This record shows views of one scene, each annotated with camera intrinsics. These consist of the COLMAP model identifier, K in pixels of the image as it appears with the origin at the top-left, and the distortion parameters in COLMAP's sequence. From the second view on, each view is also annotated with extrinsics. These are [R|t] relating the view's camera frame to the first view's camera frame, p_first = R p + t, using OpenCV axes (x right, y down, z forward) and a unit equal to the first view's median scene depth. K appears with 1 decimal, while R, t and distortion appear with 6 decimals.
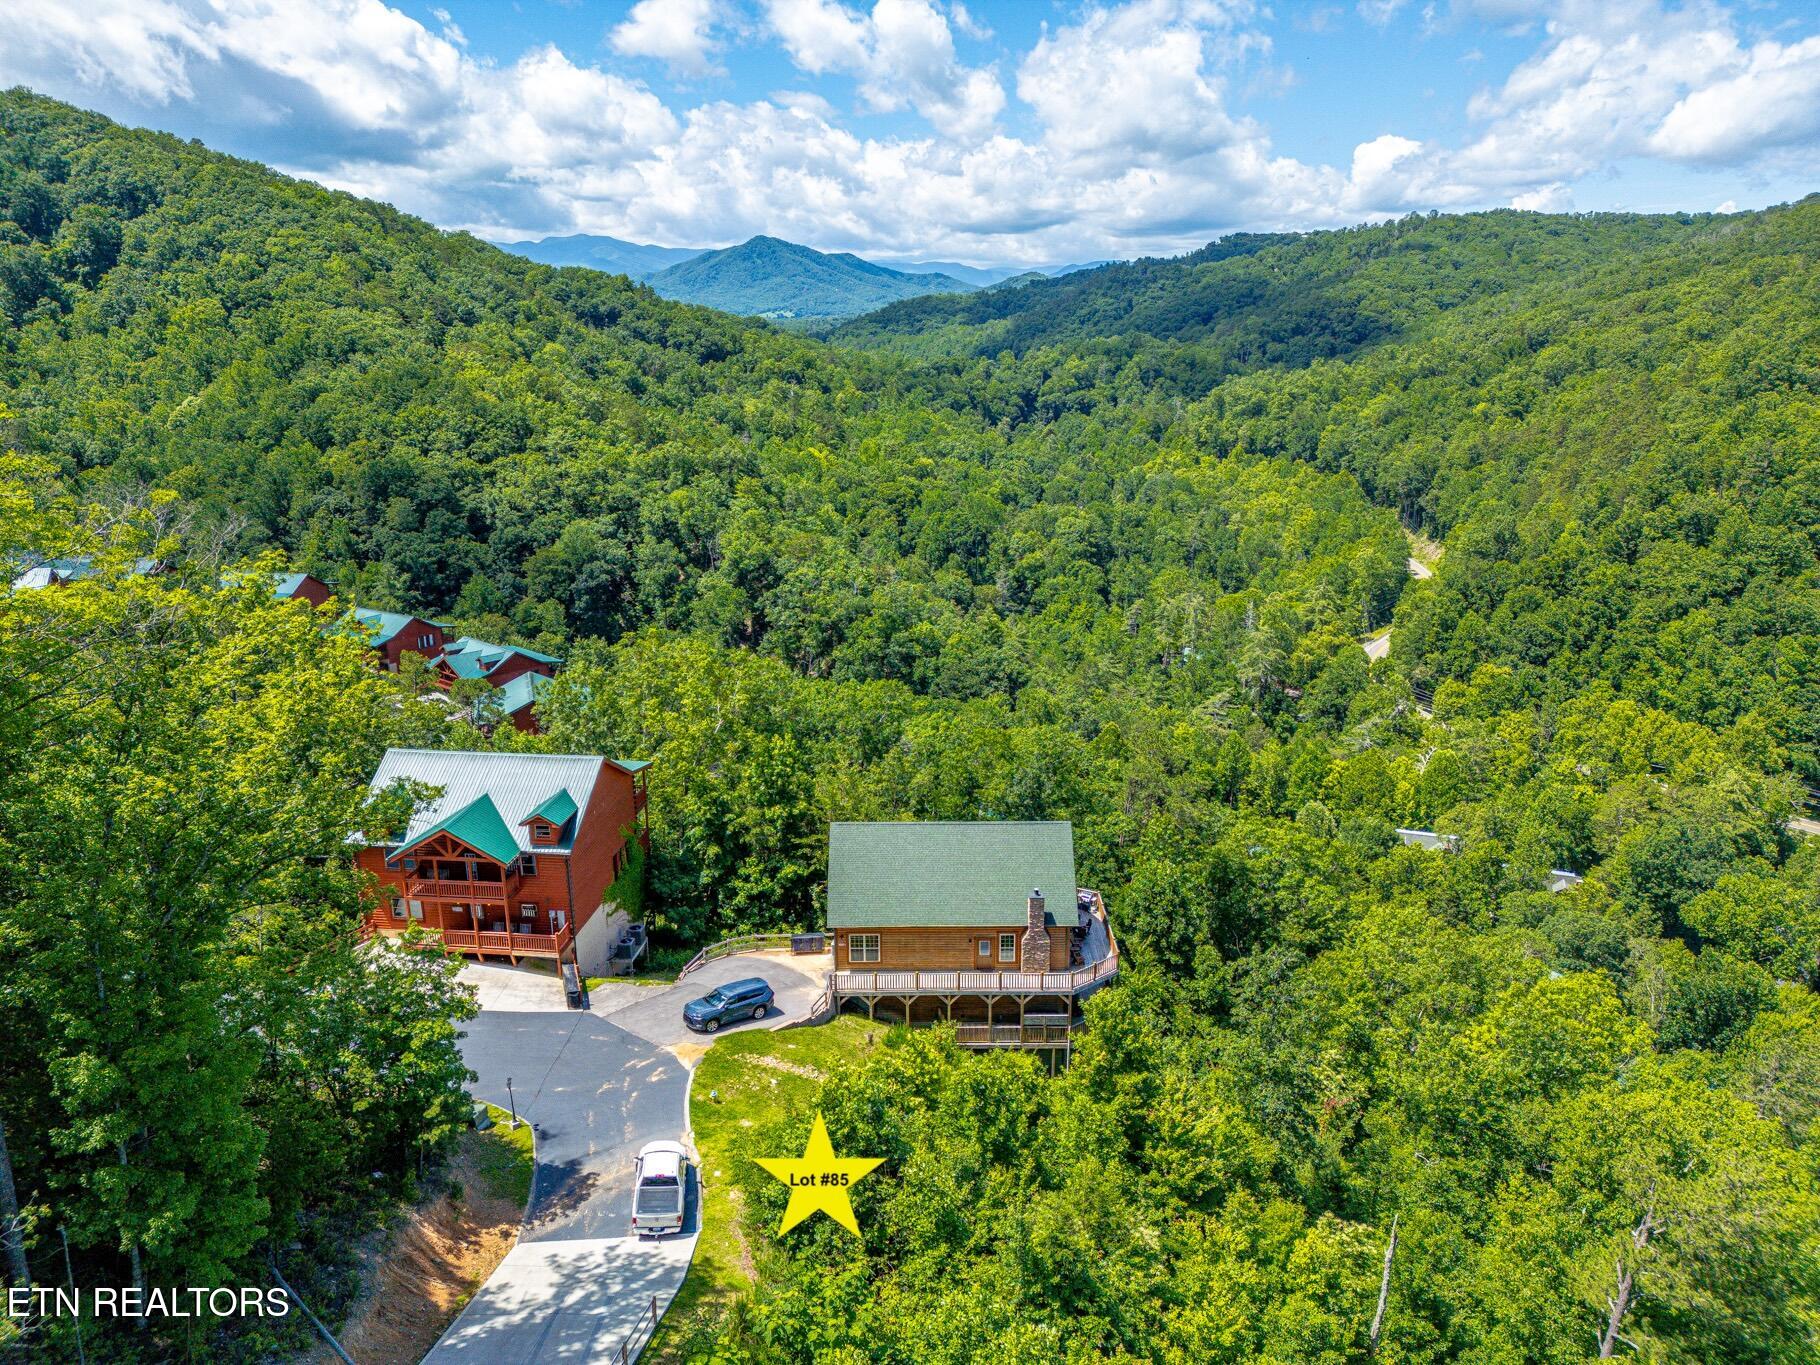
lens RADIAL K [[1299.2, 0, 910.0], [0, 1299.2, 682.5], [0, 0, 1]] dist [0.069208, -0.085694]
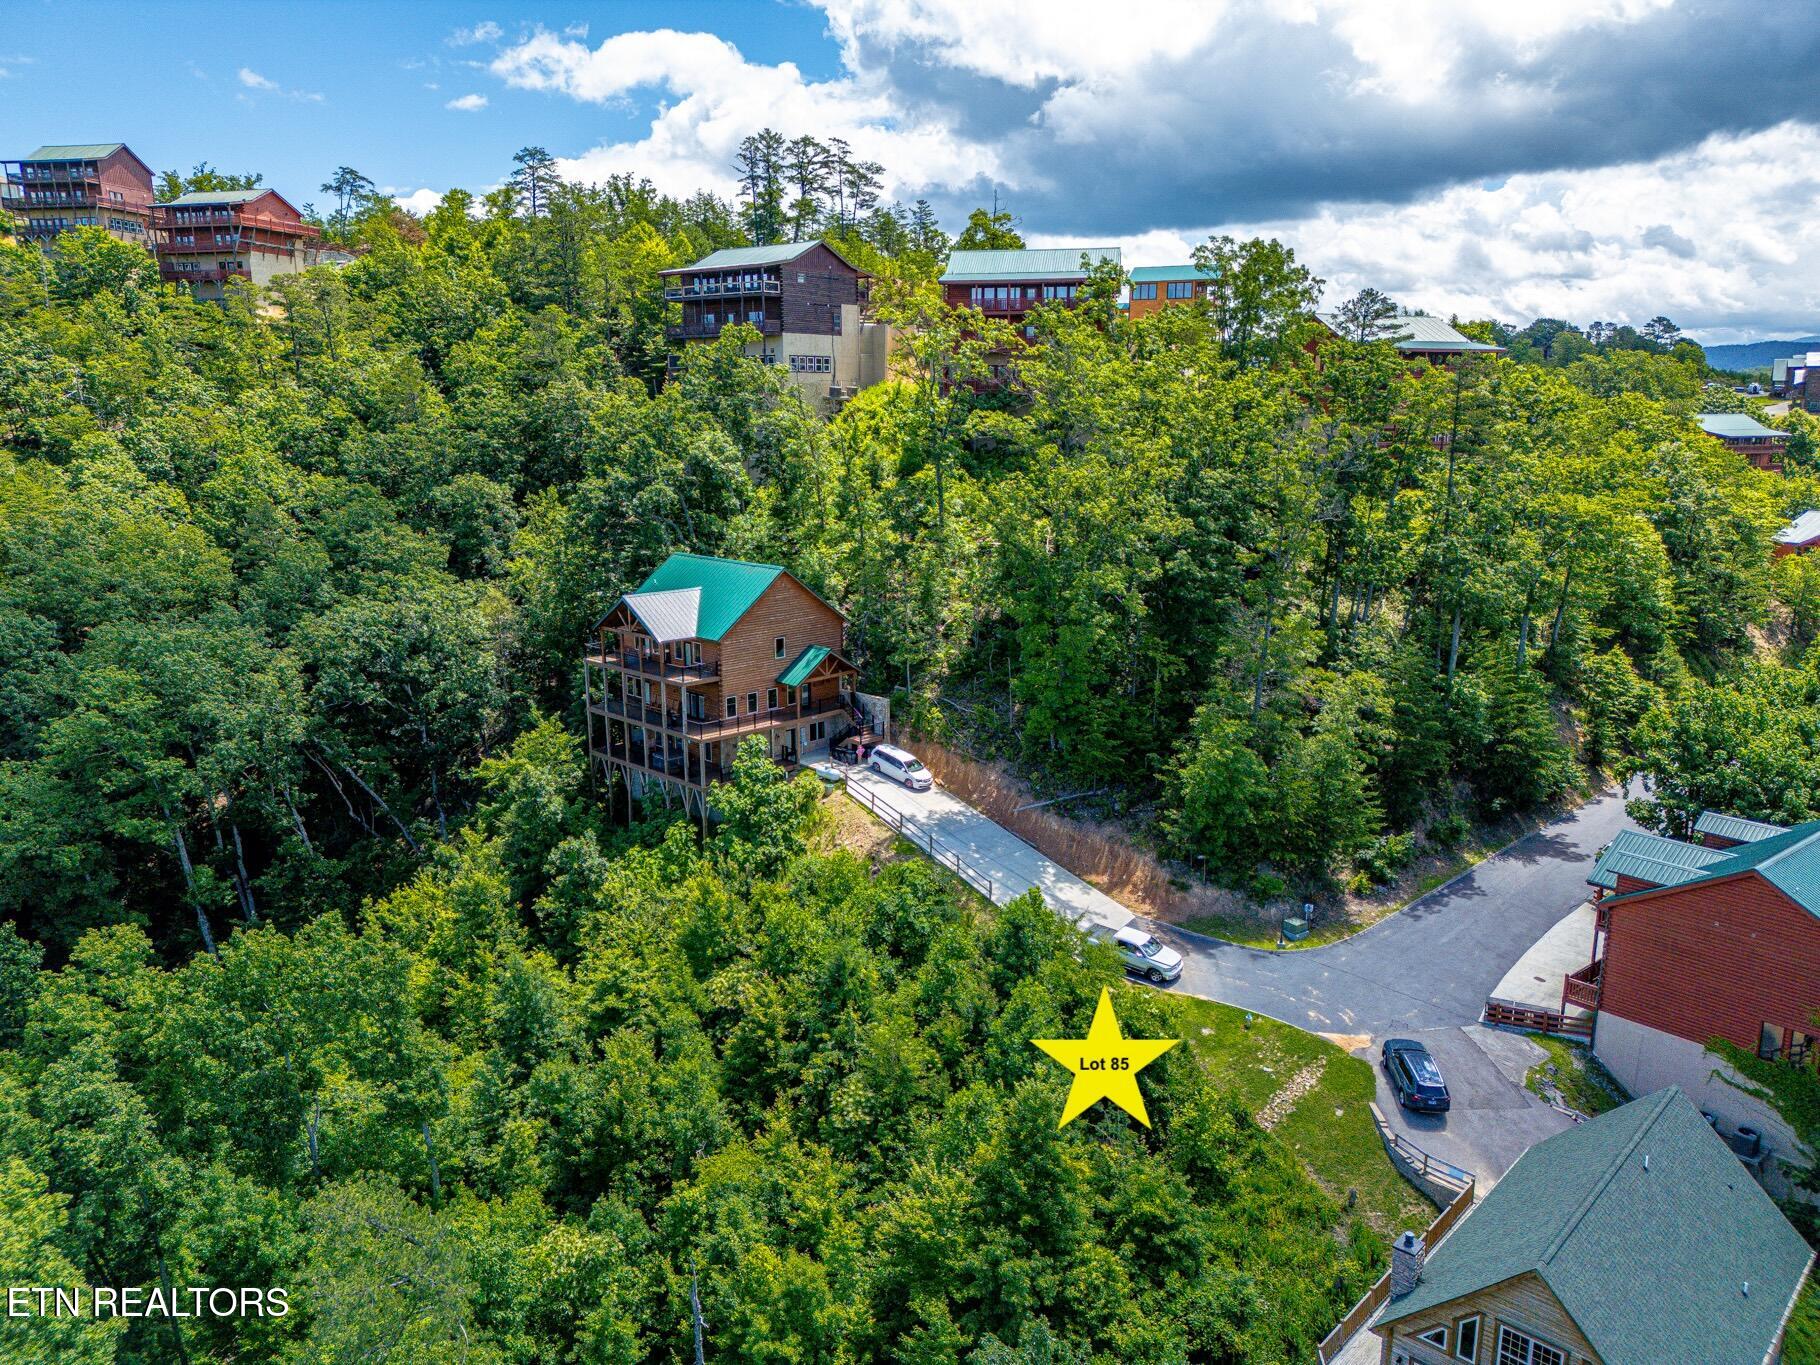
lens RADIAL K [[1303.4, 0, 910.0], [0, 1303.4, 682.5], [0, 0, 1]] dist [0.062047, -0.057185]
pose [[-0.690547, 0.153571, -0.706796, 0.146633], [-0.197612, 0.899962, 0.388610, -0.056115], [0.695769, 0.408025, -0.591119, 0.260252]]
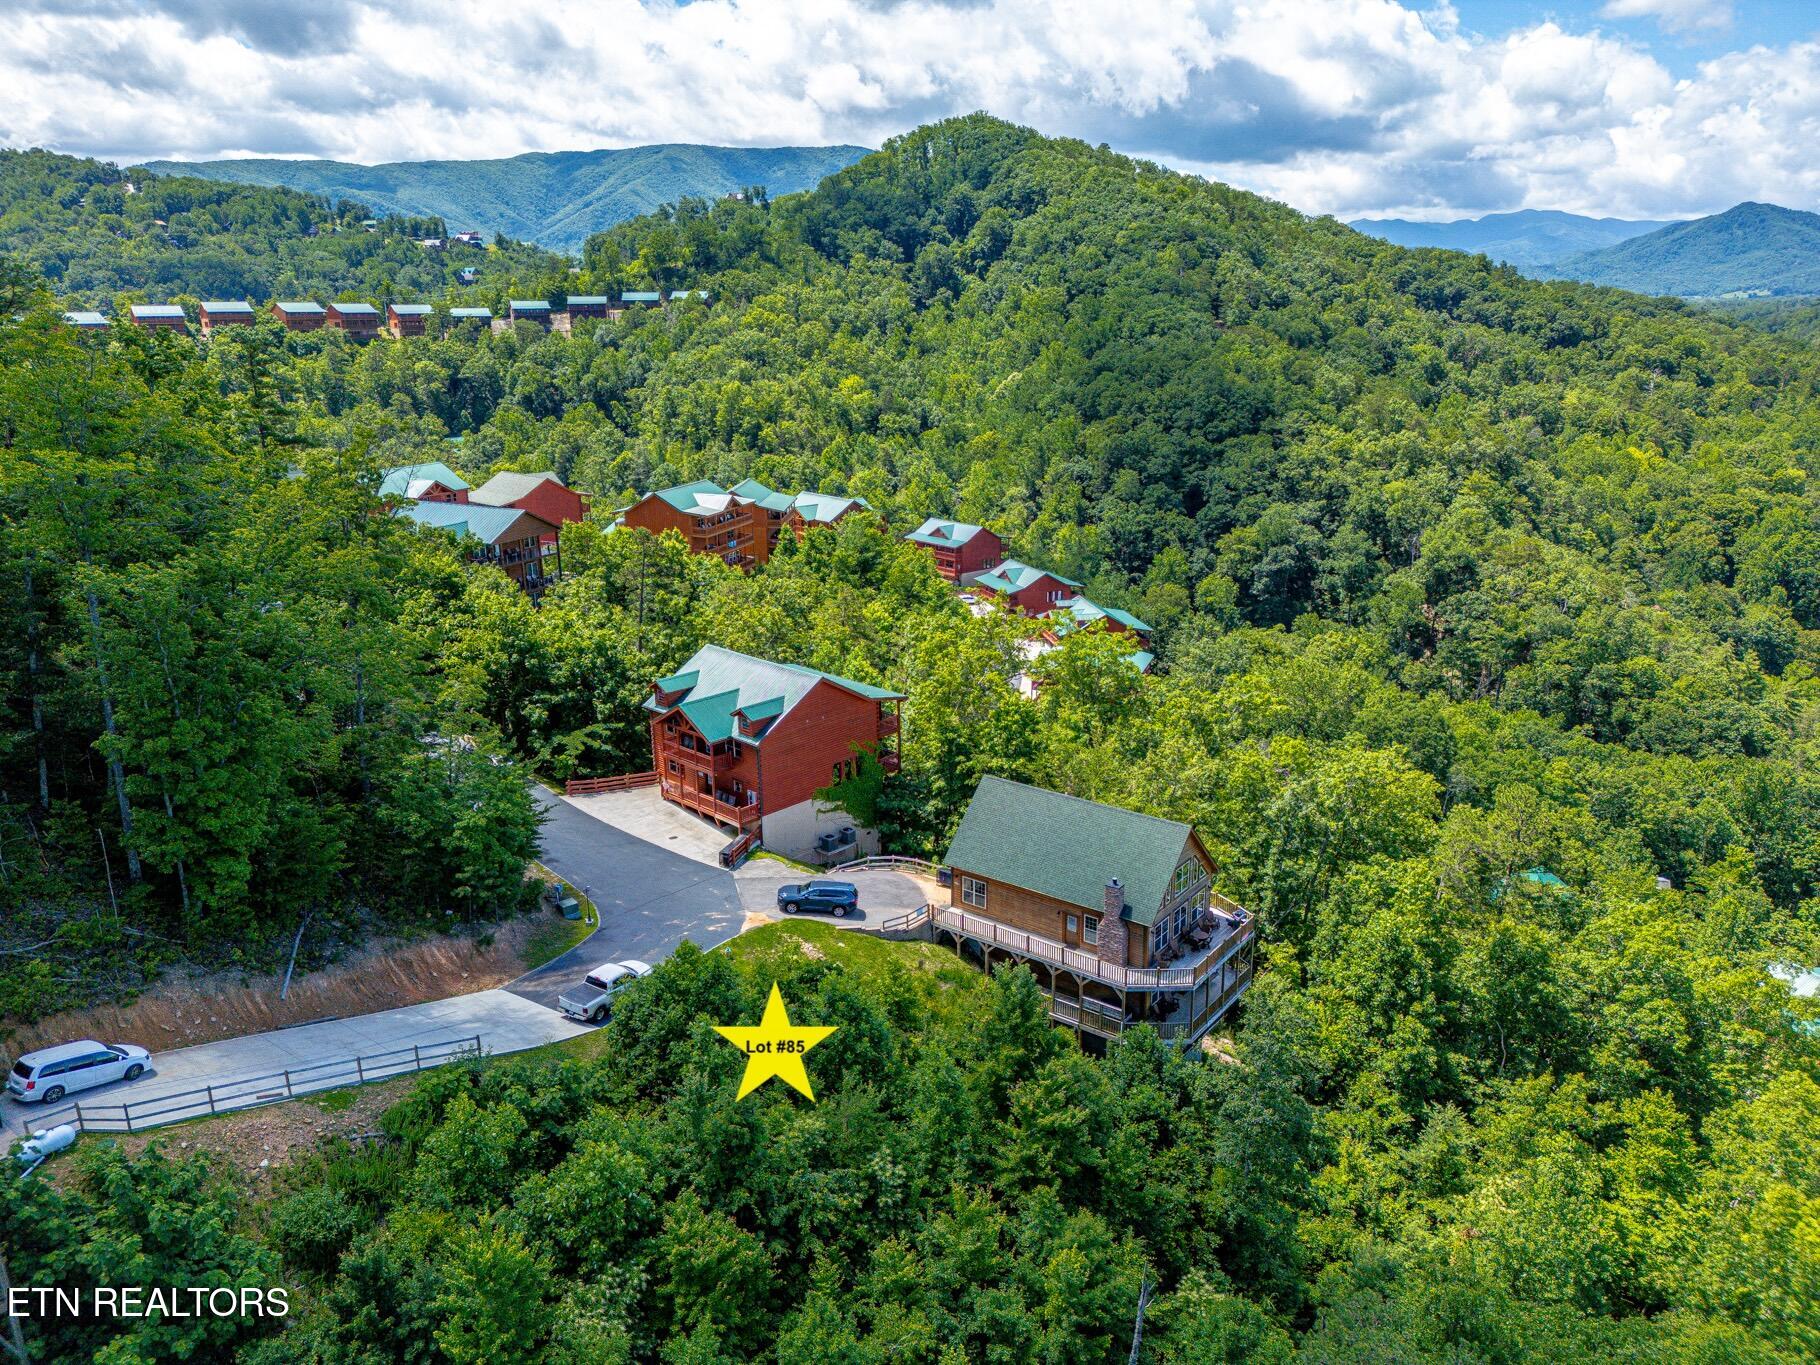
lens RADIAL K [[1303.4, 0, 910.0], [0, 1303.4, 682.5], [0, 0, 1]] dist [0.062047, -0.057185]
pose [[0.796869, 0.168395, -0.580209, 0.124881], [-0.162438, 0.984724, 0.062704, -0.005663], [0.581905, 0.044281, 0.812050, 0.022570]]
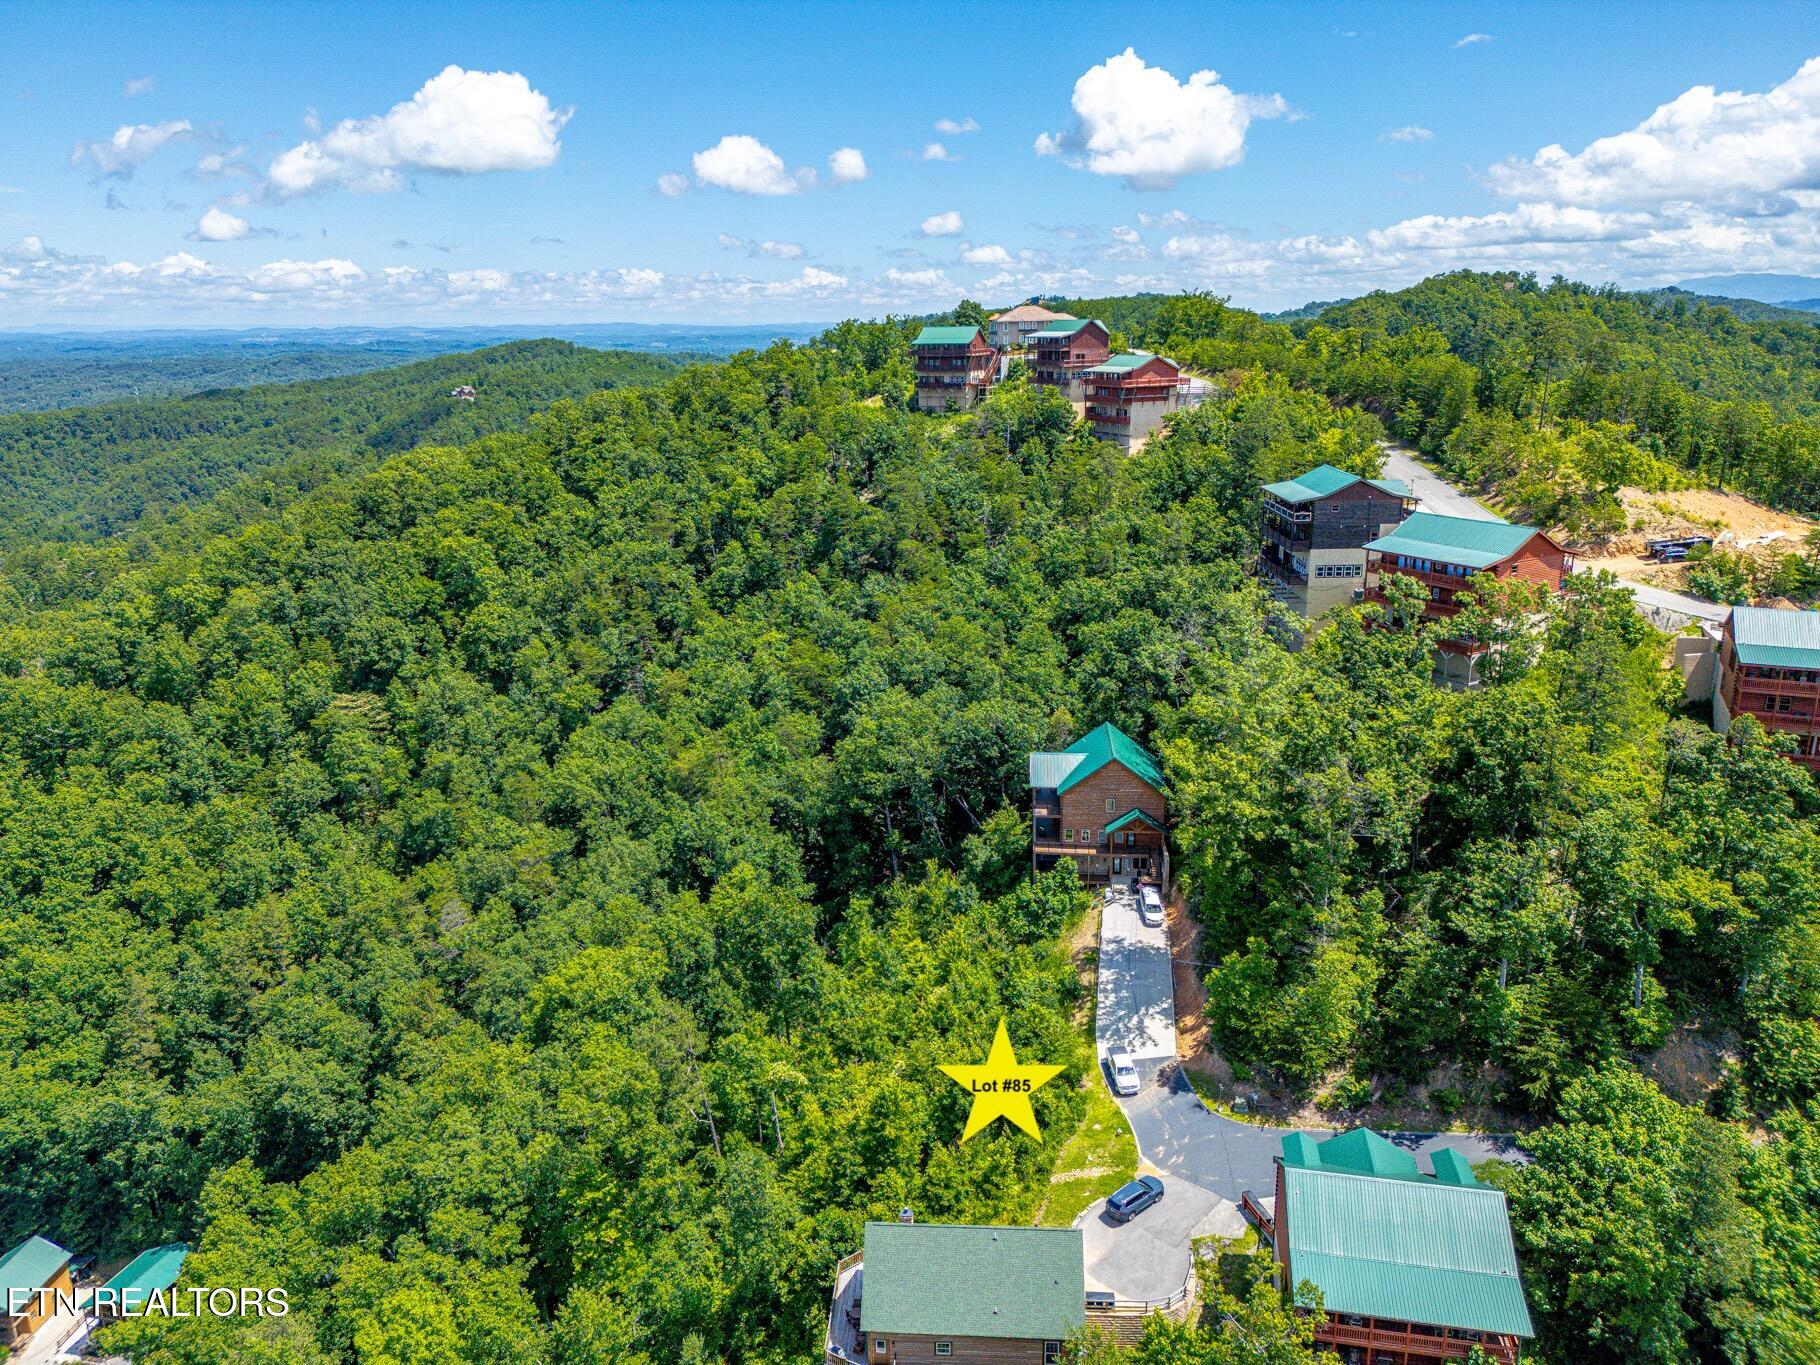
lens RADIAL K [[1299.2, 0, 910.0], [0, 1299.2, 682.5], [0, 0, 1]] dist [0.069208, -0.085694]
pose [[-0.997764, -0.001857, 0.066803, 0.002163], [0.033527, 0.850808, 0.524407, -0.217928], [-0.057810, 0.525474, -0.848843, 0.427712]]
